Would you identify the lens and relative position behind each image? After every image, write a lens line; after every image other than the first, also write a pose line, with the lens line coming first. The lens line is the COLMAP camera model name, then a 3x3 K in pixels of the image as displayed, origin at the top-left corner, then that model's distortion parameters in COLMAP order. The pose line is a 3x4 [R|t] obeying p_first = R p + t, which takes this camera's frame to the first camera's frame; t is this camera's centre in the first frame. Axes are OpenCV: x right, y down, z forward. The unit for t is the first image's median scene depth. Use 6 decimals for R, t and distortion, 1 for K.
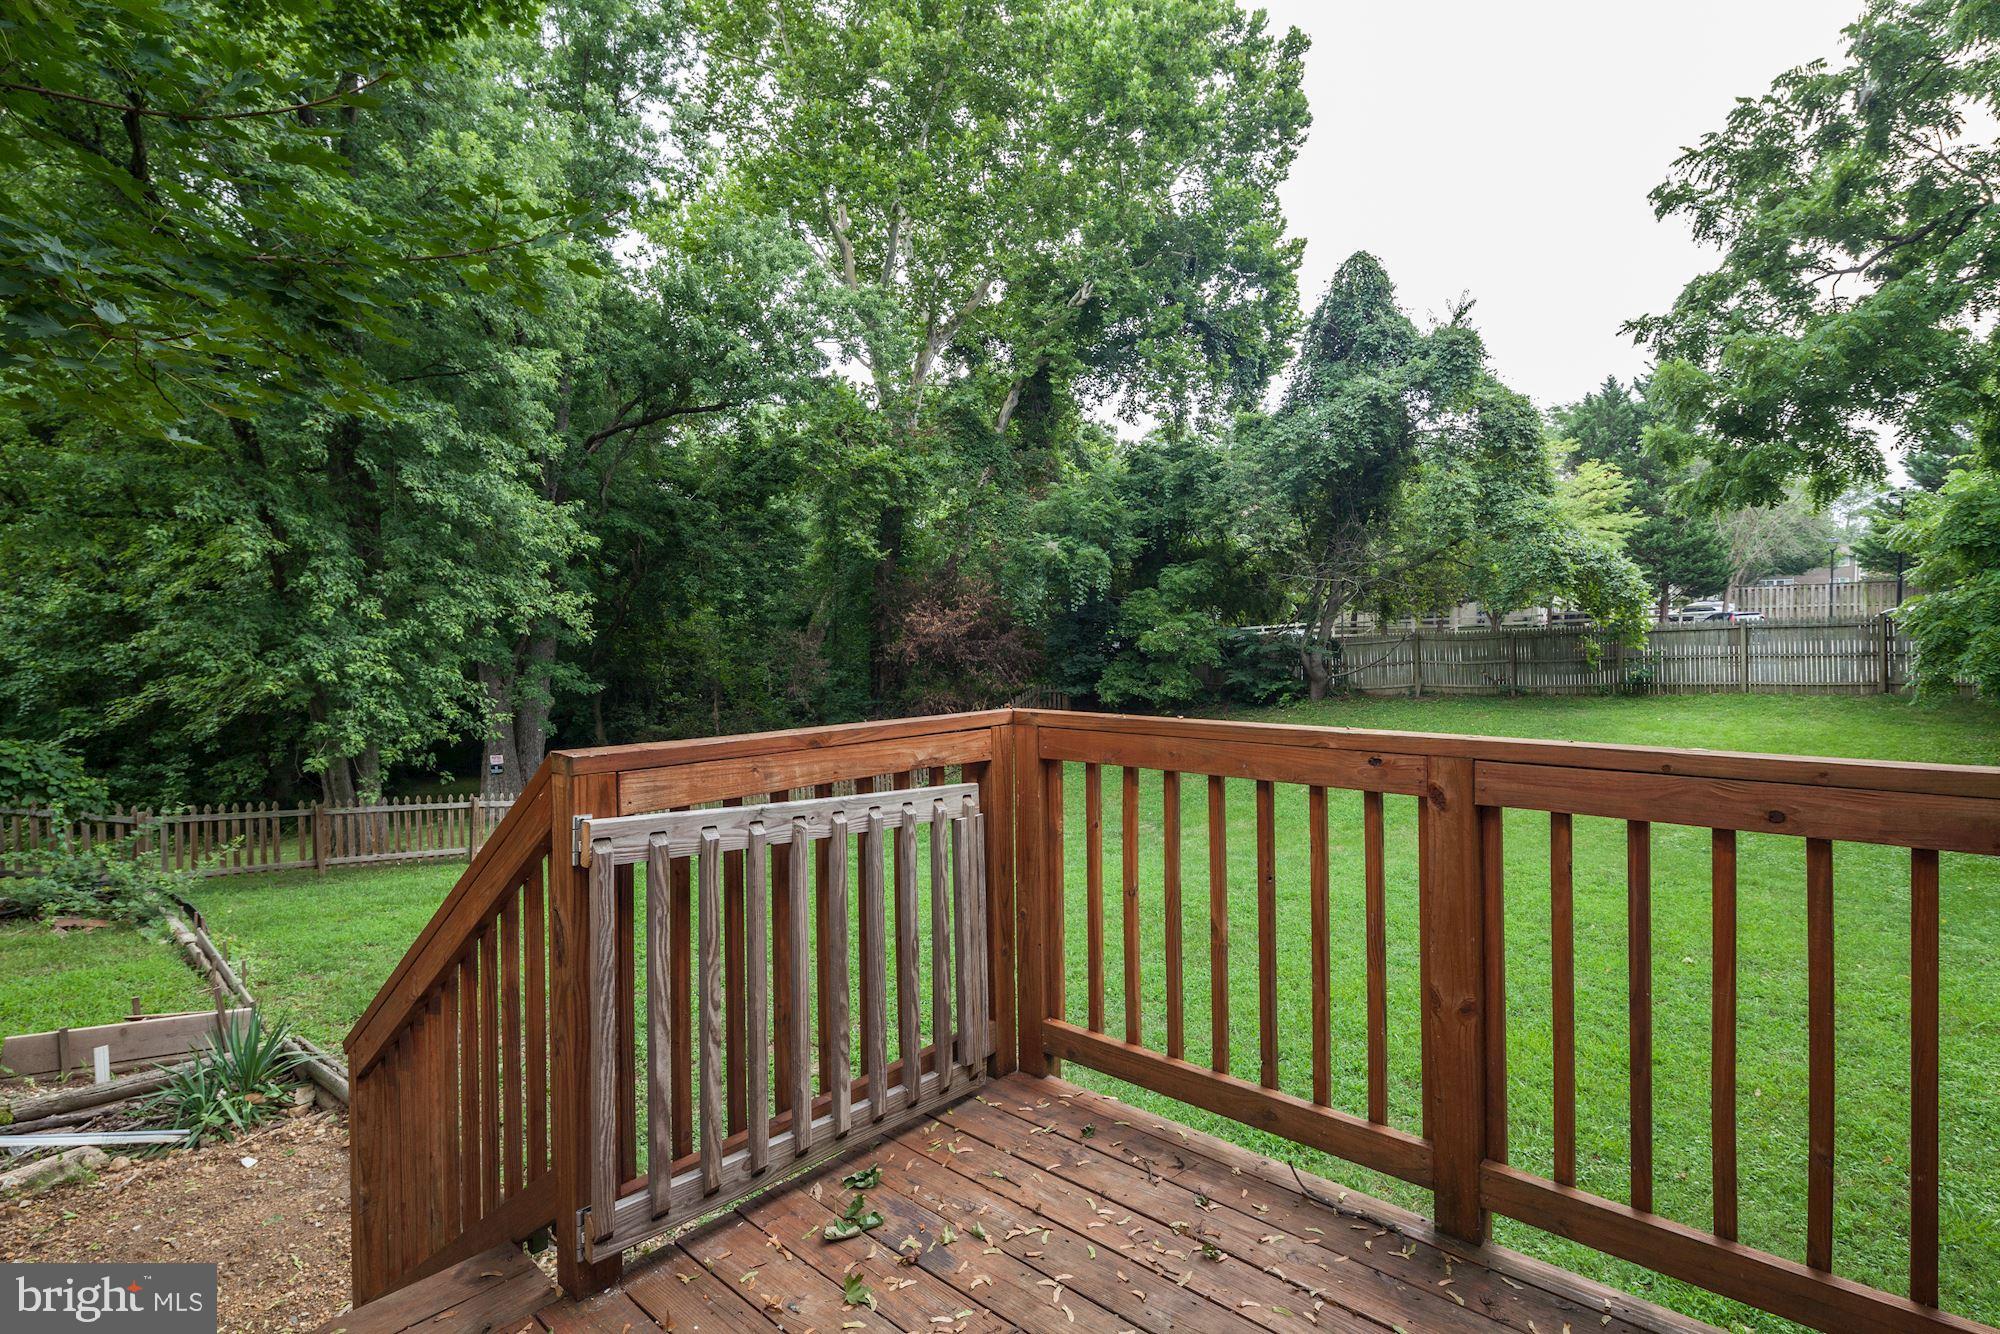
lens RADIAL K [[966.8, 0, 988.6], [0, 966.8, 681.7], [0, 0, 1]] dist [0.002737, -0.005318]
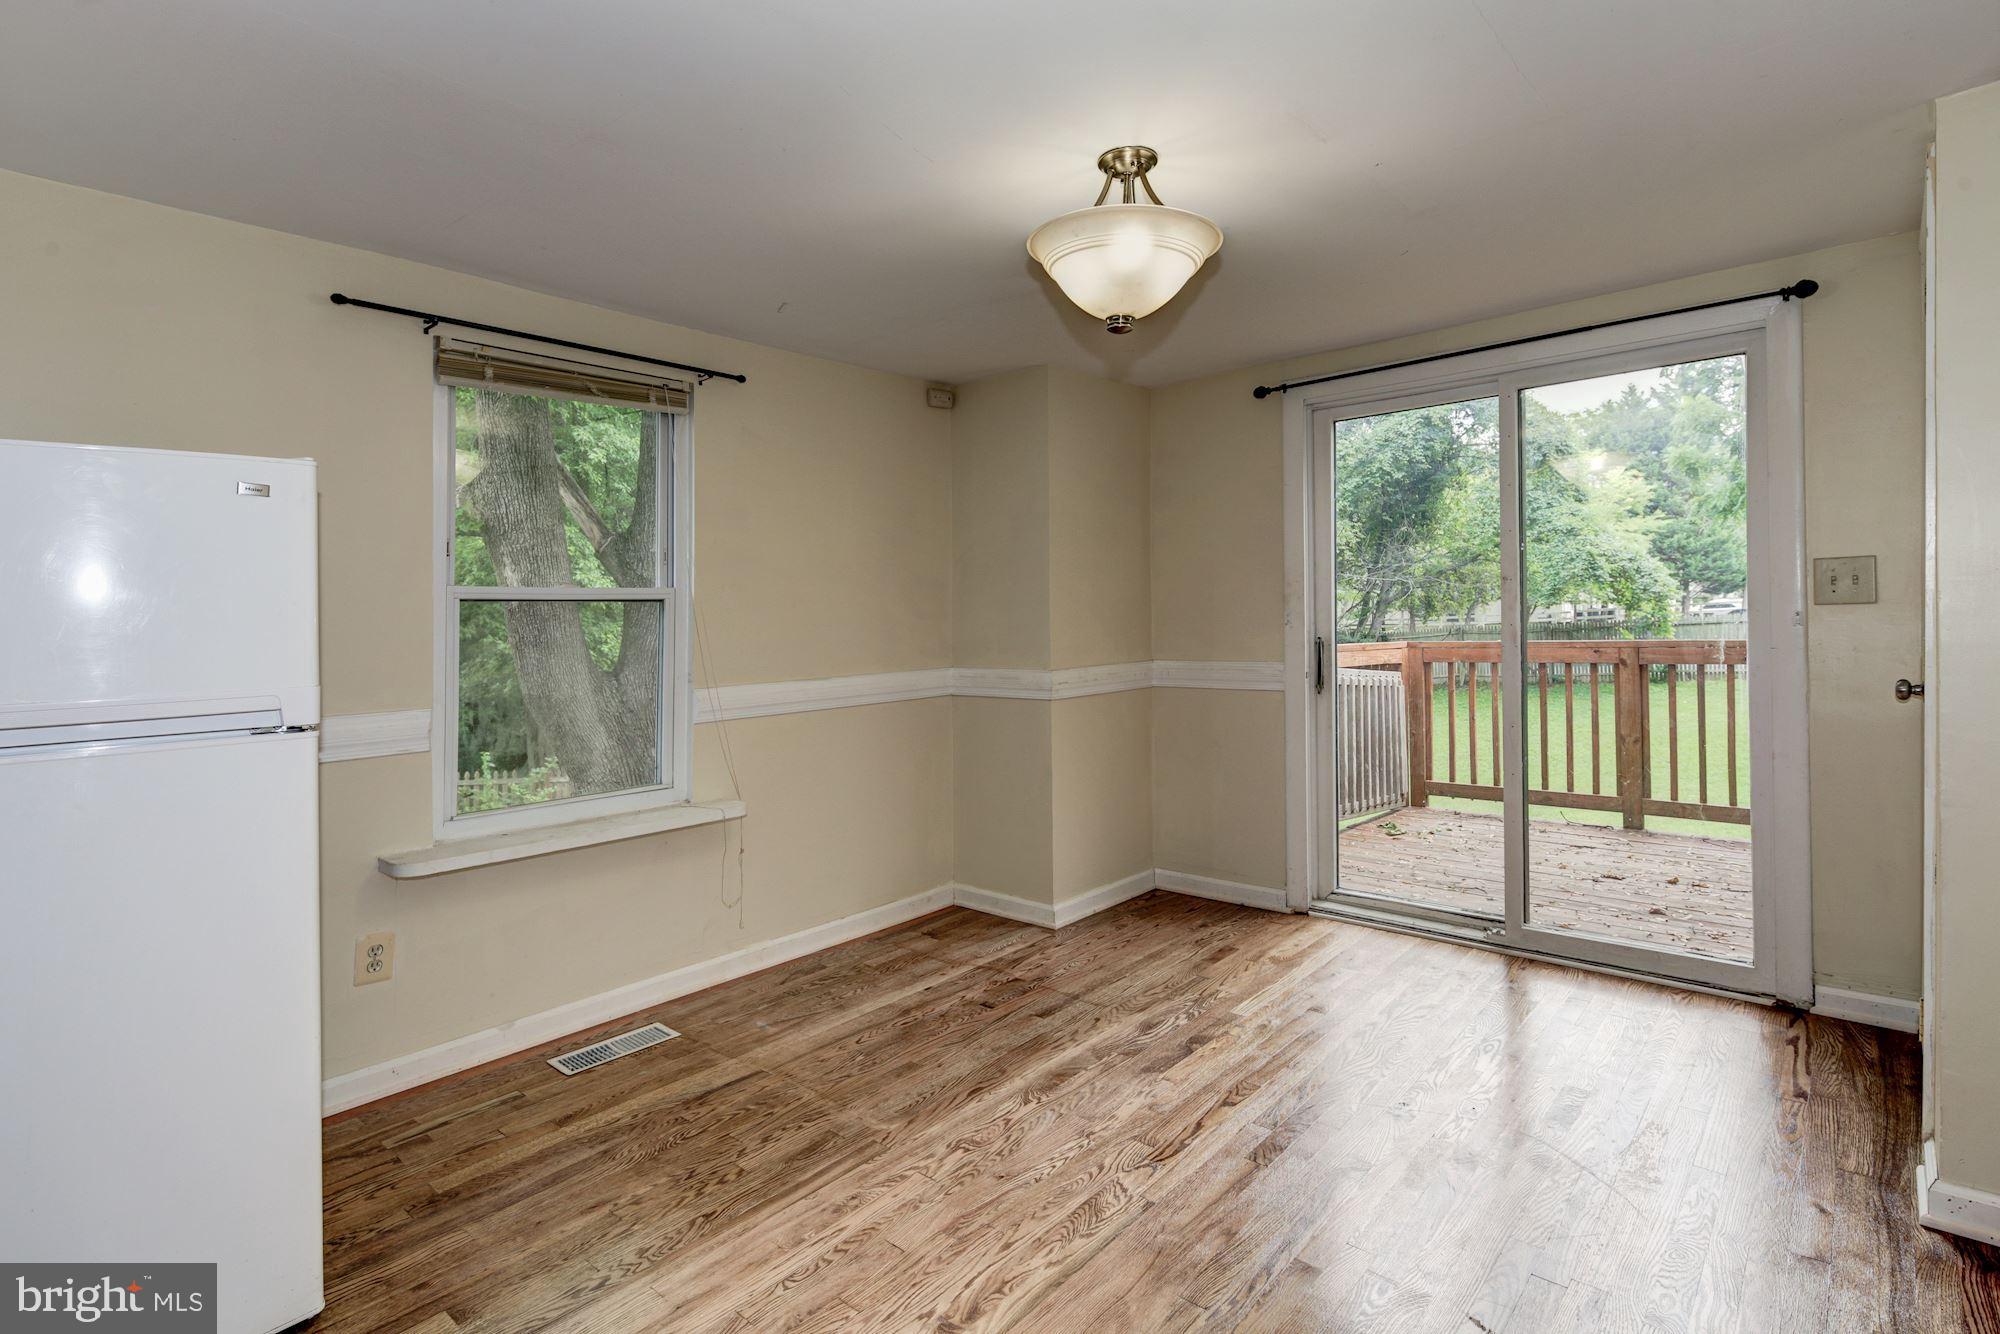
lens RADIAL K [[966.8, 0, 990.0], [0, 966.8, 654.7], [0, 0, 1]] dist [0.002737, -0.005318]
pose [[0.999912, -0.000927, -0.013266, -0.086650], [0.000559, 0.999617, -0.027679, 0.013480], [0.013286, 0.027669, 0.999529, -0.117209]]
